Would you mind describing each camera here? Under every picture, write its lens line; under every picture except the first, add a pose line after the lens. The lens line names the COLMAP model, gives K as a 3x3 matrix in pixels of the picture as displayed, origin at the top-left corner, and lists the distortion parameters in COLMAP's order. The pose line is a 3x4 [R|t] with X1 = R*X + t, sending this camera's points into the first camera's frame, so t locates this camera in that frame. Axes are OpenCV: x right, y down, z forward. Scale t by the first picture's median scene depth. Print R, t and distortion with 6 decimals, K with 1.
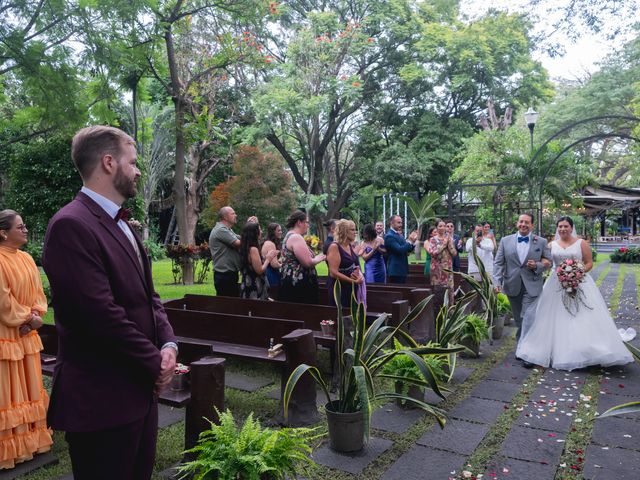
lens RADIAL K [[513.6, 0, 316.7], [0, 513.6, 237.0], [0, 0, 1]] dist [-0.076840, 0.038827]
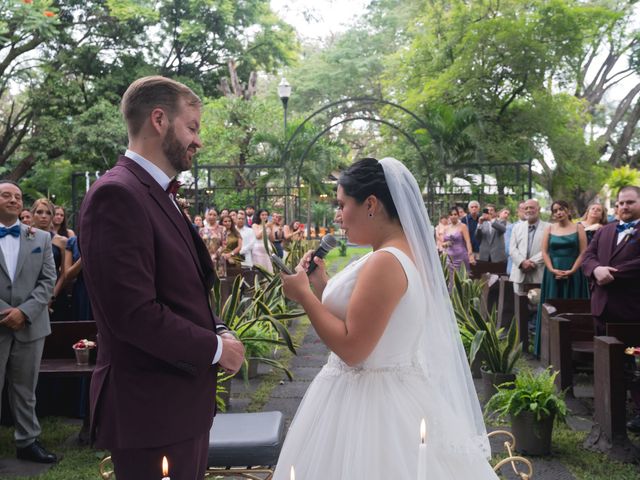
lens RADIAL K [[740.7, 0, 351.9], [0, 740.7, 258.6], [0, 0, 1]] dist [0.012524, 0.074022]
pose [[0.855277, -0.022768, 0.517671, -0.094870], [0.004974, 0.999349, 0.035735, 0.004524], [-0.518148, -0.027988, 0.854833, -0.101583]]
